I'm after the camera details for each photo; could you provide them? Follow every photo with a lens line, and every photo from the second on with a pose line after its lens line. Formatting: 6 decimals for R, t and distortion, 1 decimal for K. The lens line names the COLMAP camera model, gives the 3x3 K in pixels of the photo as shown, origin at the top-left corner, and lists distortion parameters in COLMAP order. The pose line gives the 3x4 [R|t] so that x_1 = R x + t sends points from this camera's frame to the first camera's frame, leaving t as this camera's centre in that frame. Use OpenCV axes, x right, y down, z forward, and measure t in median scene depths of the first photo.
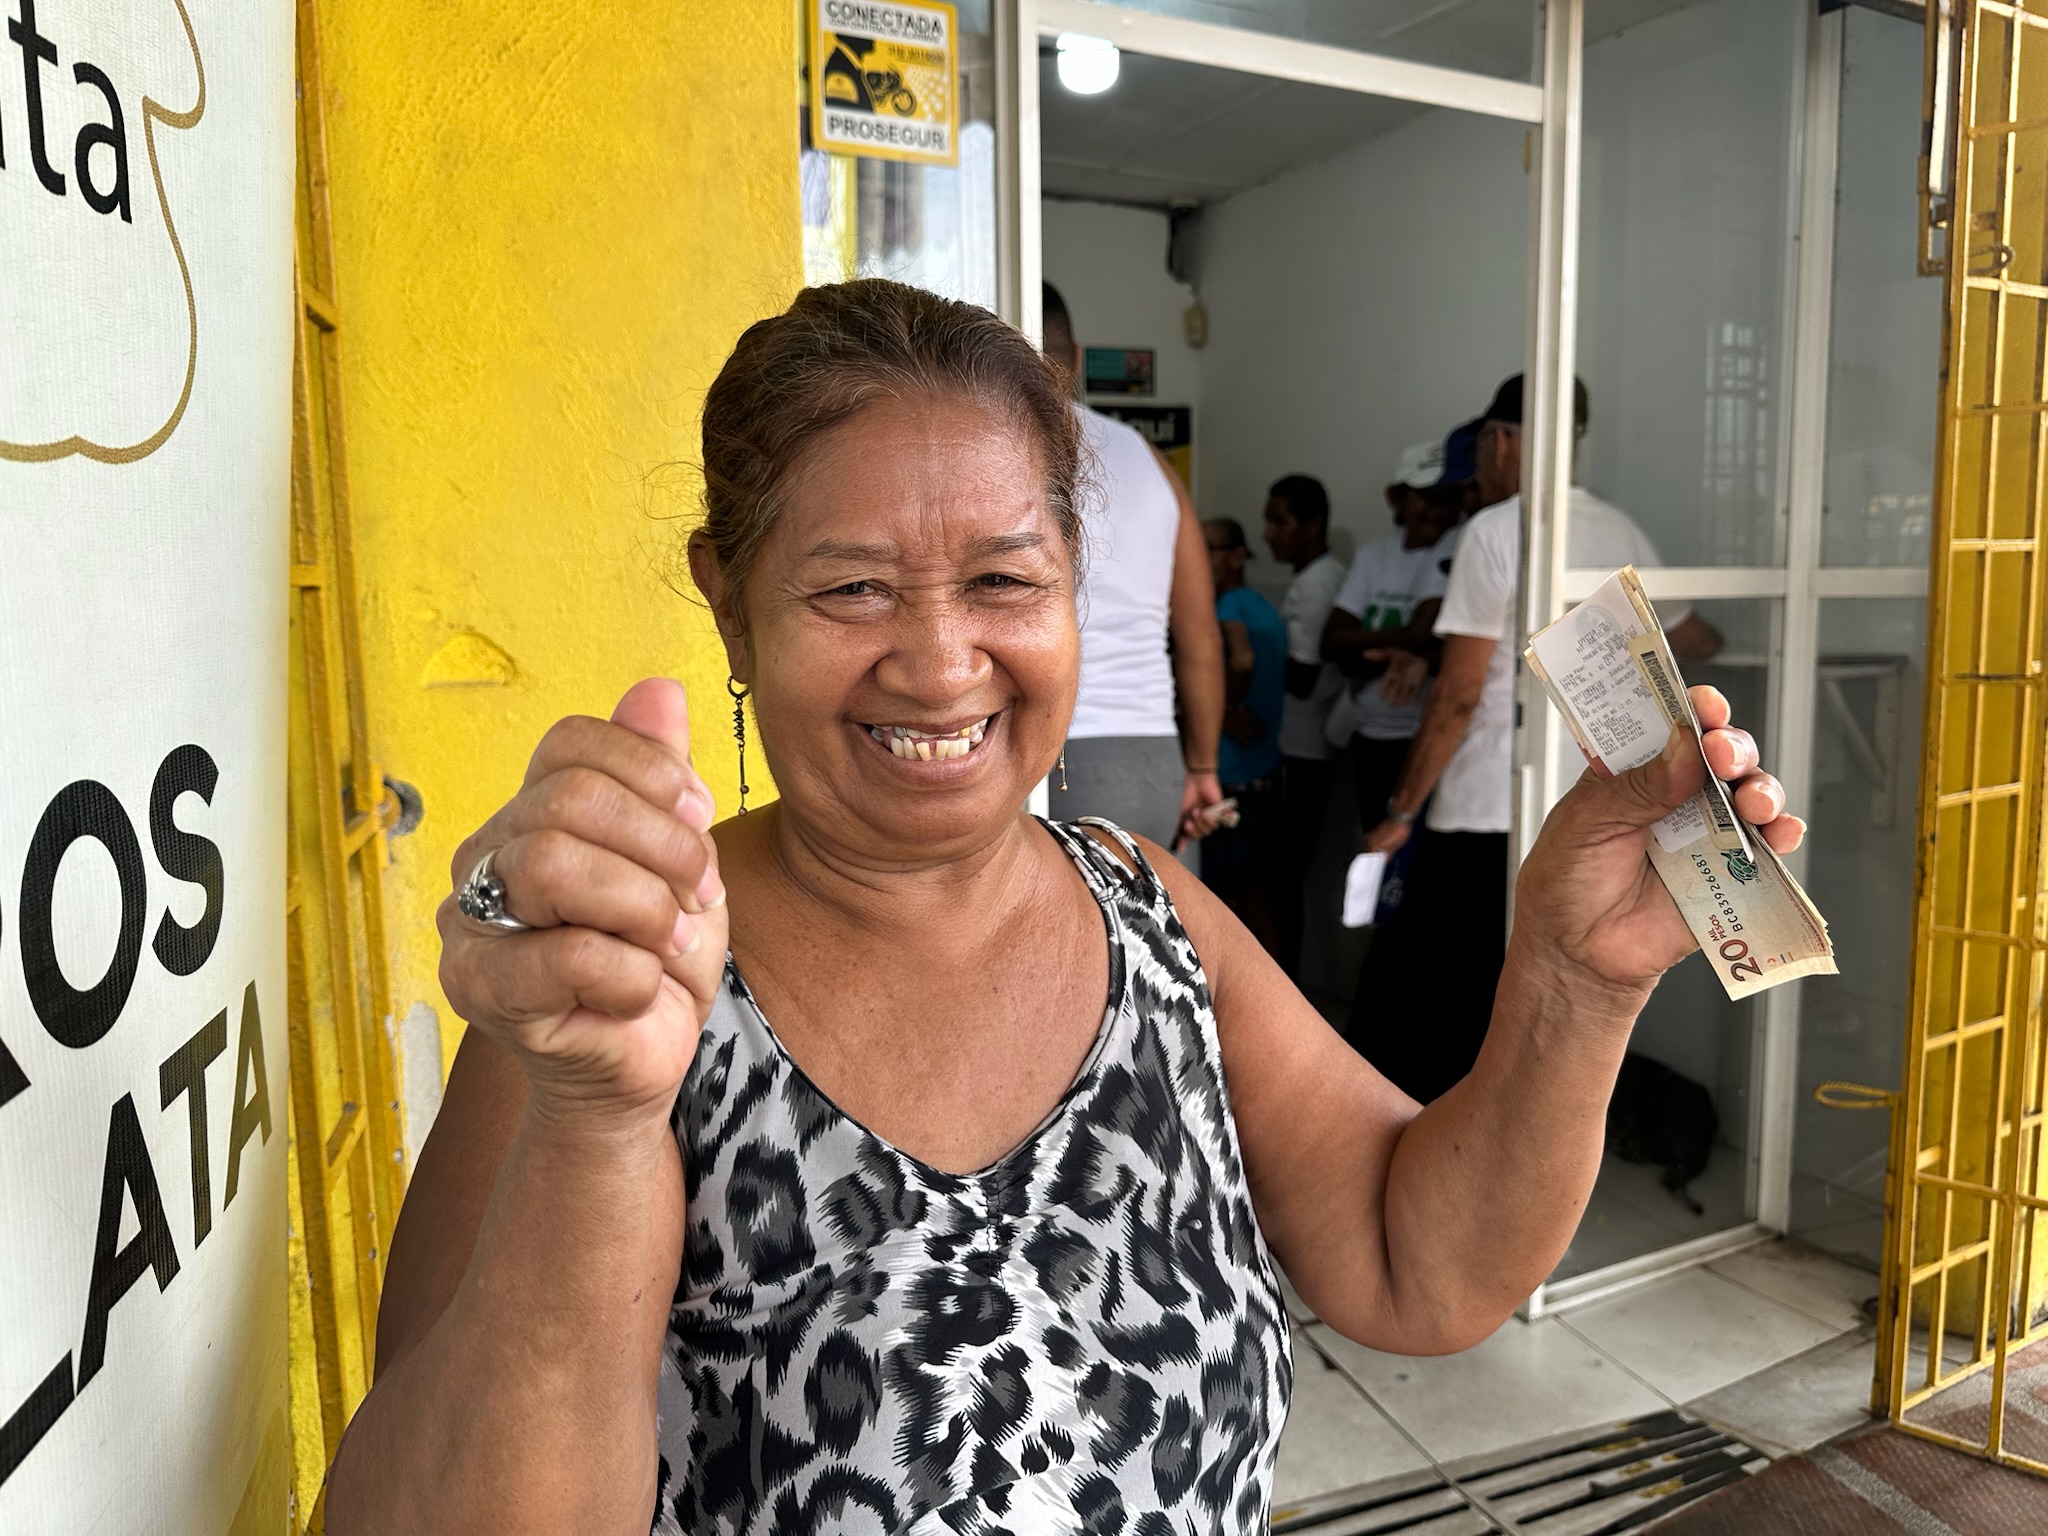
lens RADIAL K [[1475.6, 0, 1024.0], [0, 1475.6, 768.0], [0, 0, 1]] dist [-0.027456, -0.002762]
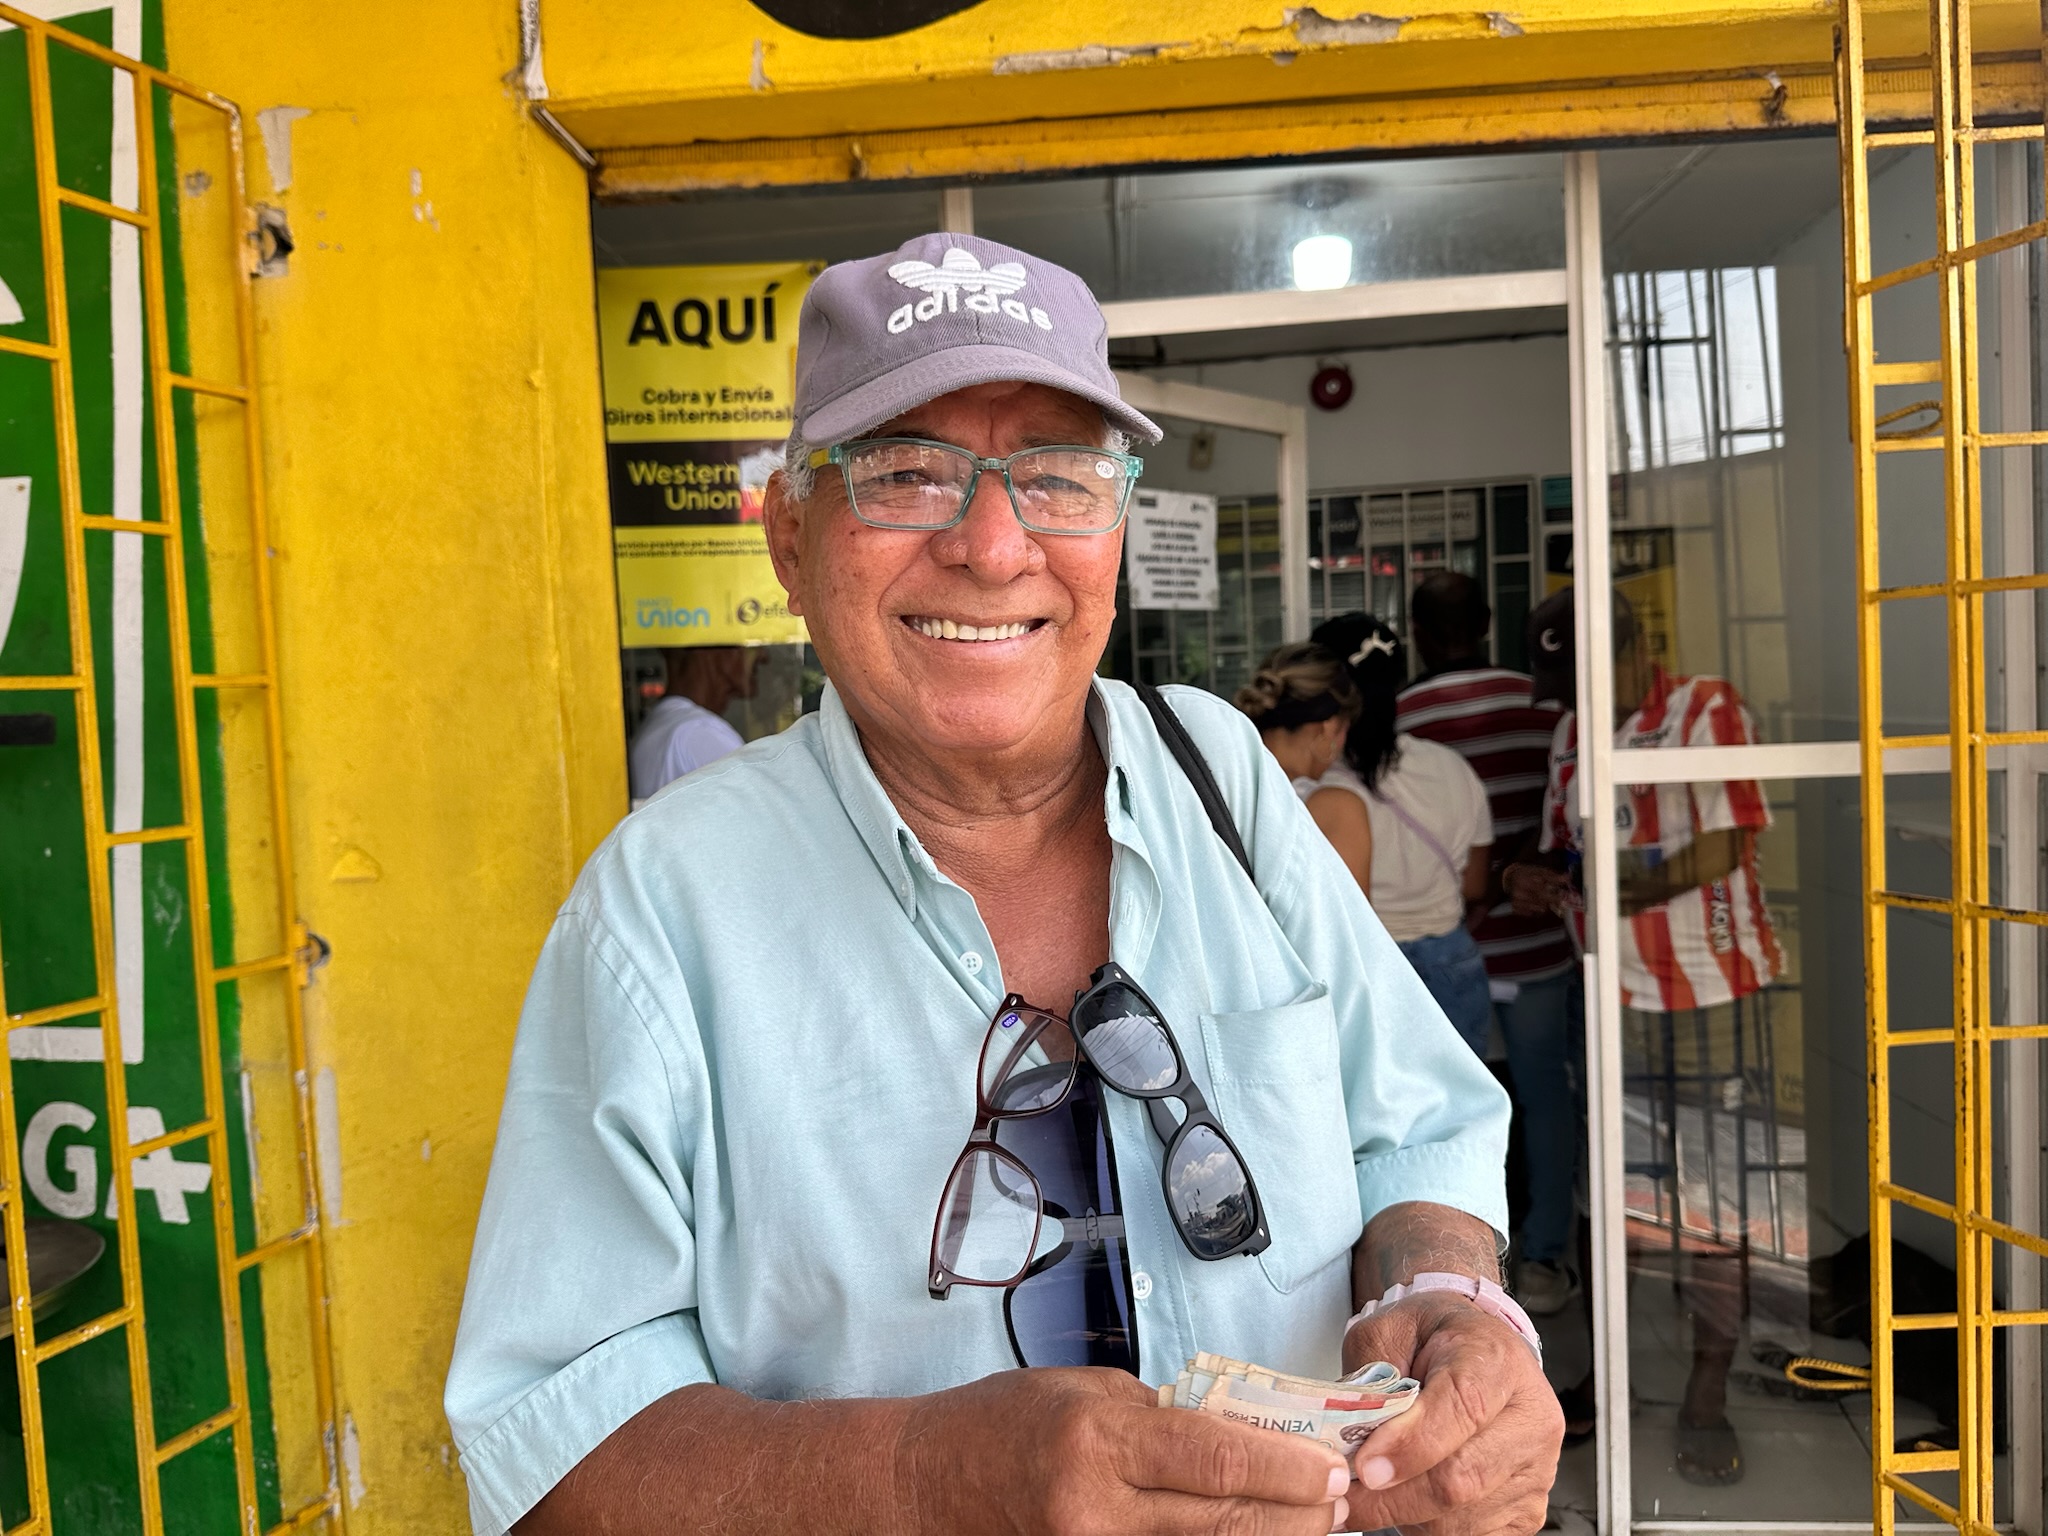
lens RADIAL K [[1475.6, 0, 1024.0], [0, 1475.6, 768.0], [0, 0, 1]] dist [-0.027456, -0.002762]
pose [[0.860216, 0.001175, -0.509928, 1.144560], [-0.033163, 0.998009, -0.053644, -0.120555], [0.508850, 0.063056, 0.858543, -0.063797]]
